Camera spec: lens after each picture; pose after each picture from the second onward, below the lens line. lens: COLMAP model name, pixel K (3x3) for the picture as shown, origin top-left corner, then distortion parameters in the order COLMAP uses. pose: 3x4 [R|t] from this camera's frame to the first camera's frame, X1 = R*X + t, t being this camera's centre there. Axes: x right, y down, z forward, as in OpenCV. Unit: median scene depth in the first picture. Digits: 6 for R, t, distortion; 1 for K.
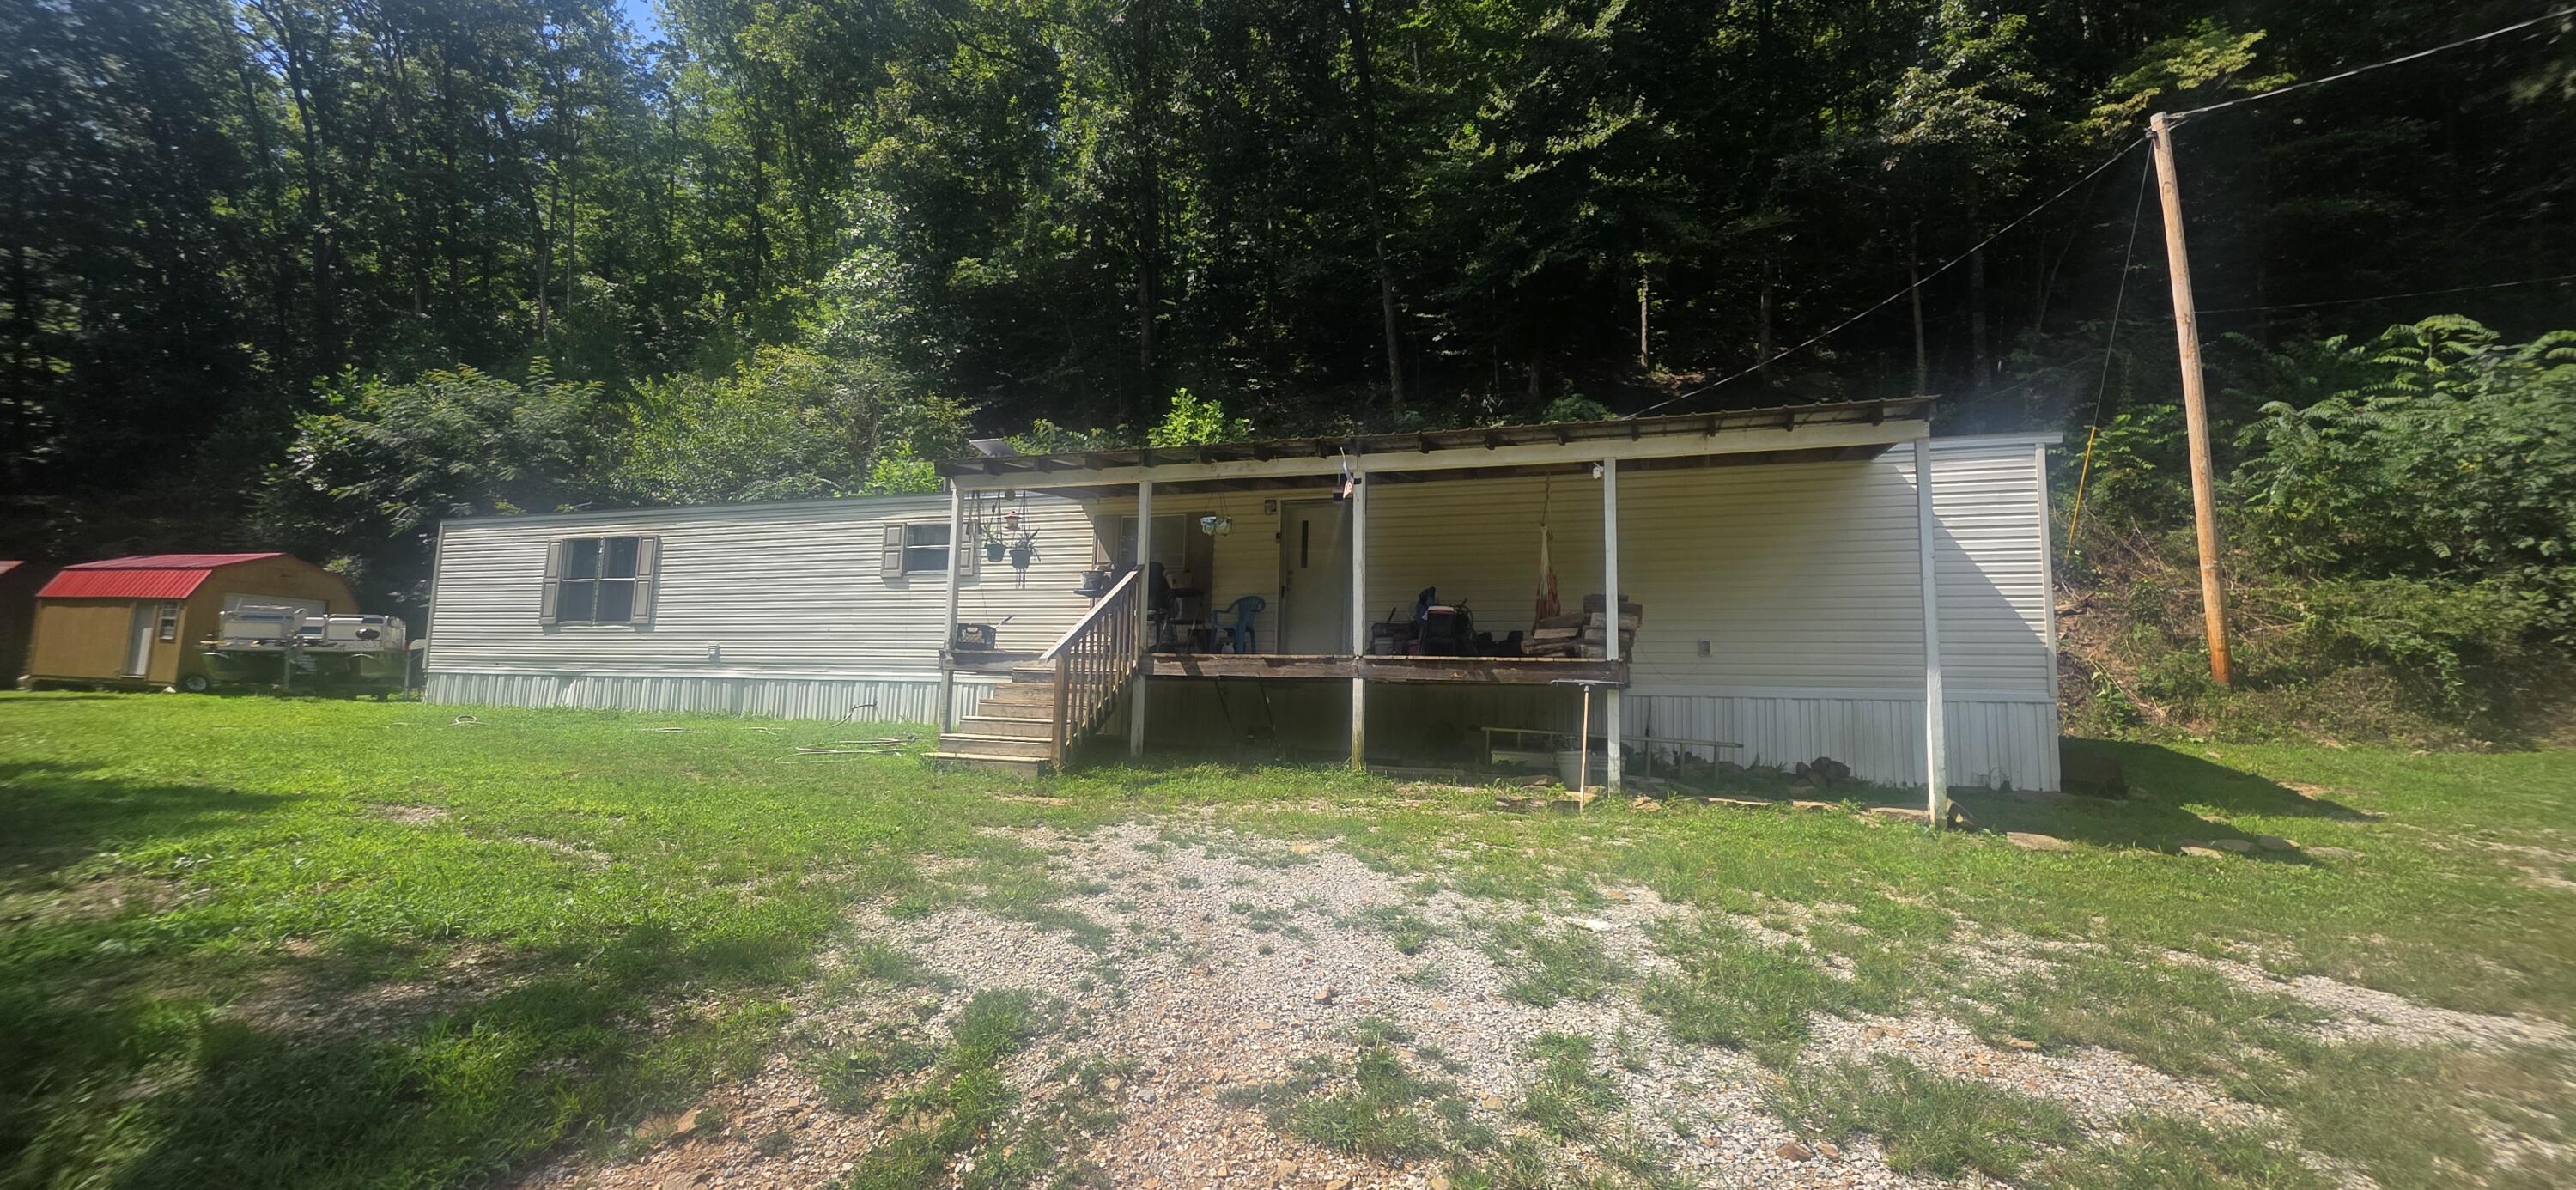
lens RADIAL K [[1028.9, 0, 1293.3], [0, 1028.9, 589.3], [0, 0, 1]] dist [0.000250, -0.000458]
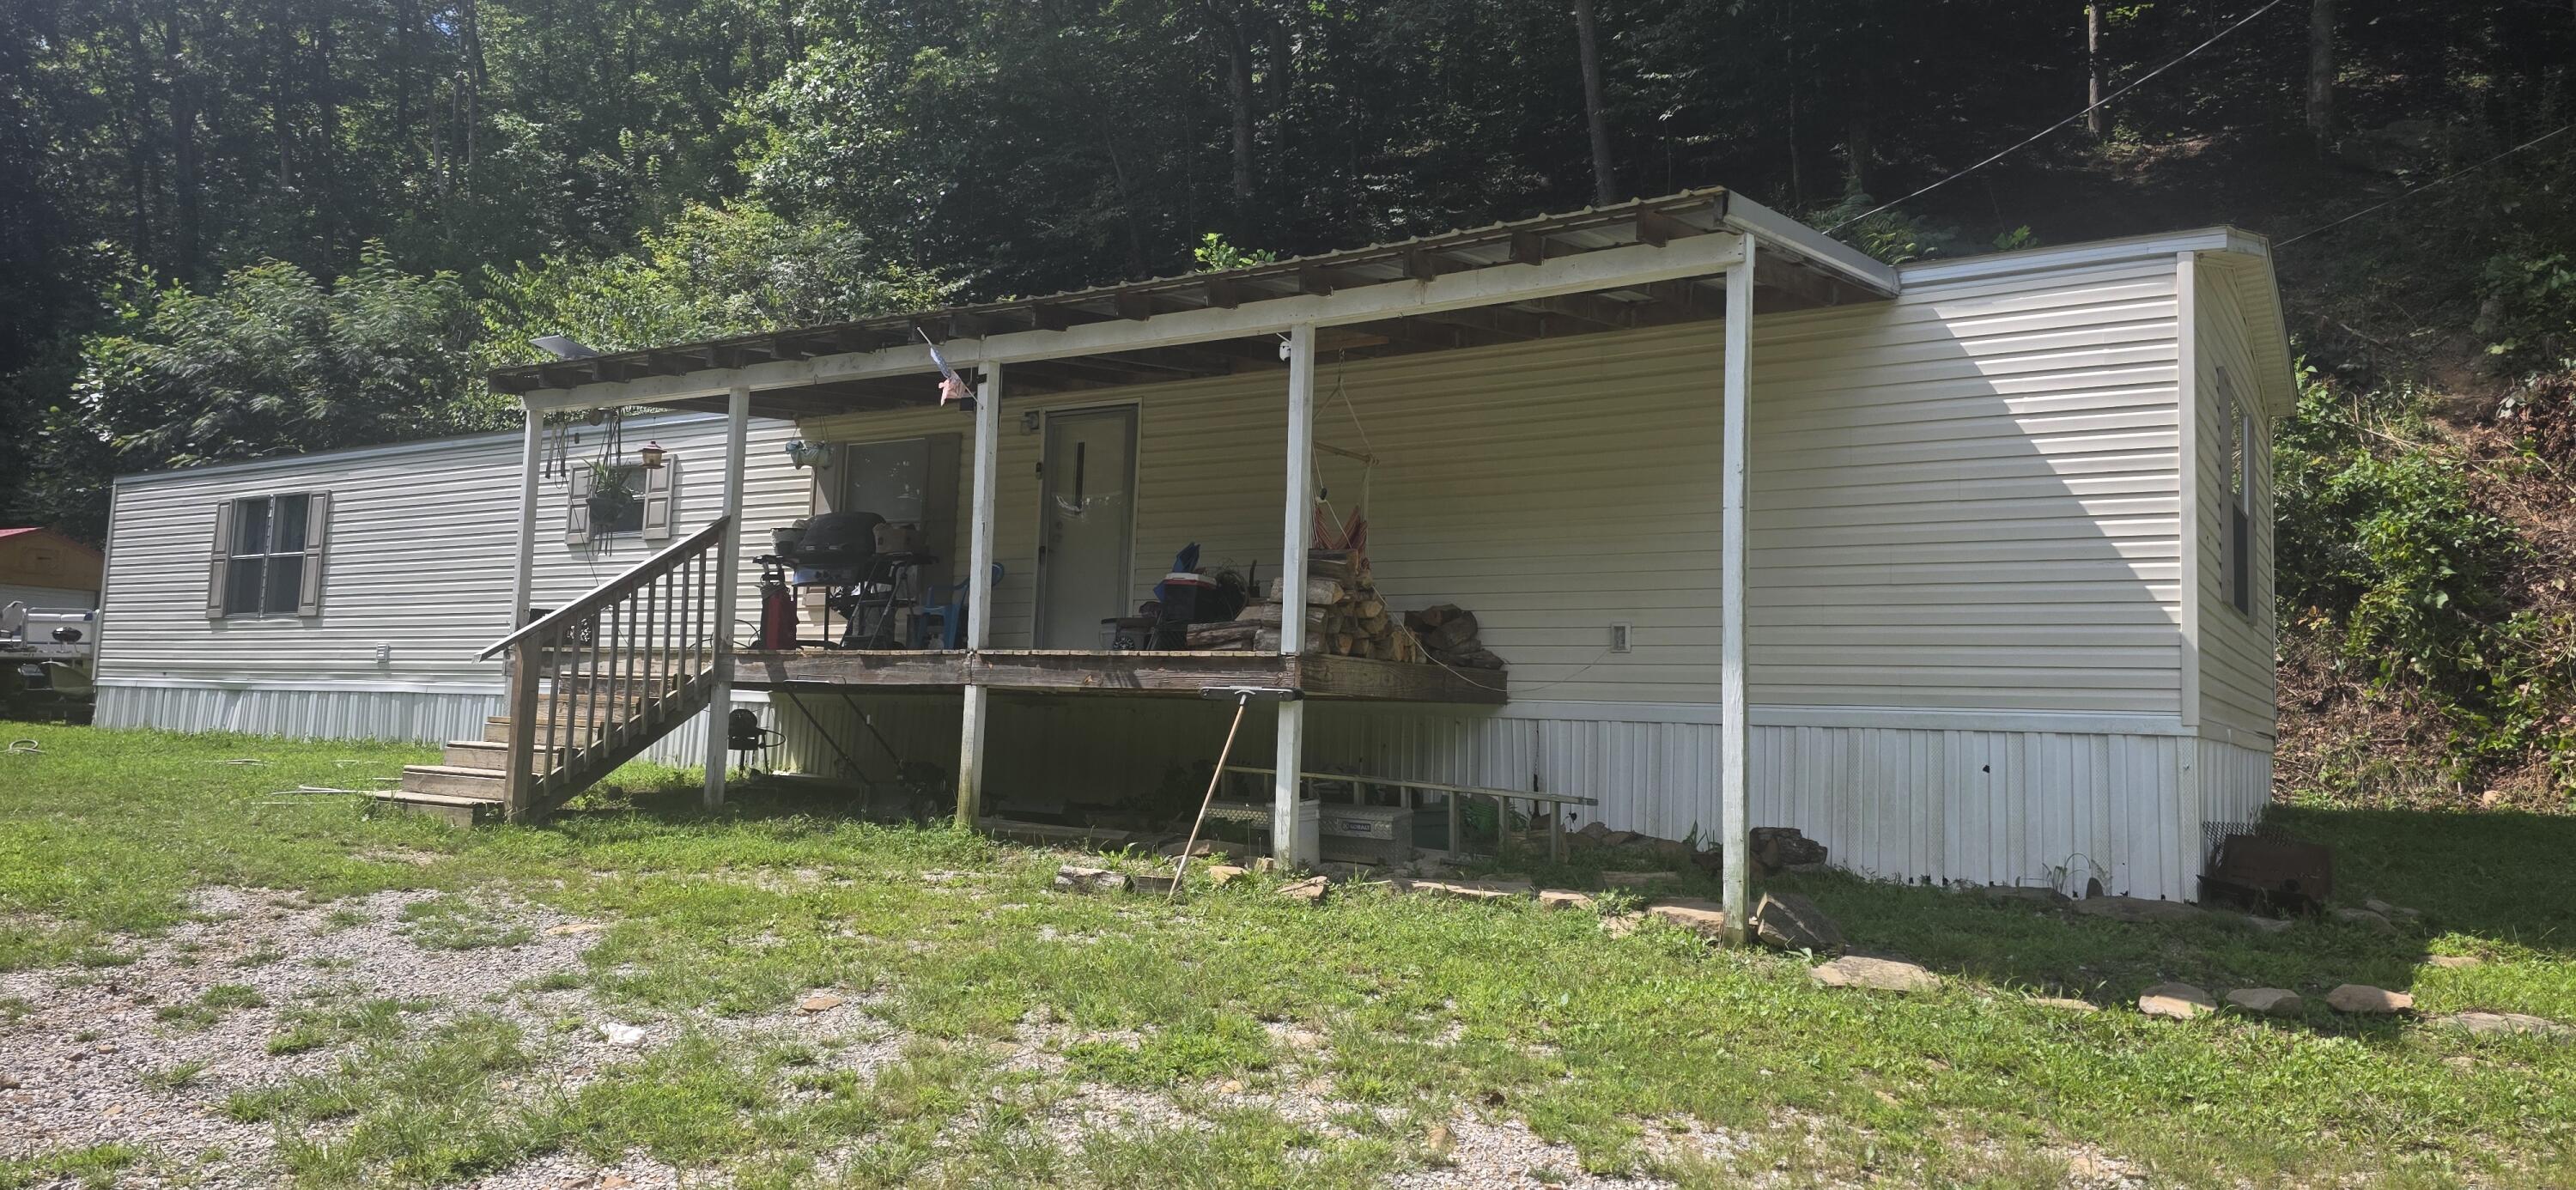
lens RADIAL K [[1727.6, 0, 1301.3], [0, 1727.6, 579.8], [0, 0, 1]] dist [0.054265, -0.050140]
pose [[0.968416, -0.012845, -0.249008, 0.345568], [0.015591, 0.999837, 0.009058, 0.008829], [0.248851, -0.012654, 0.968459, 0.001419]]
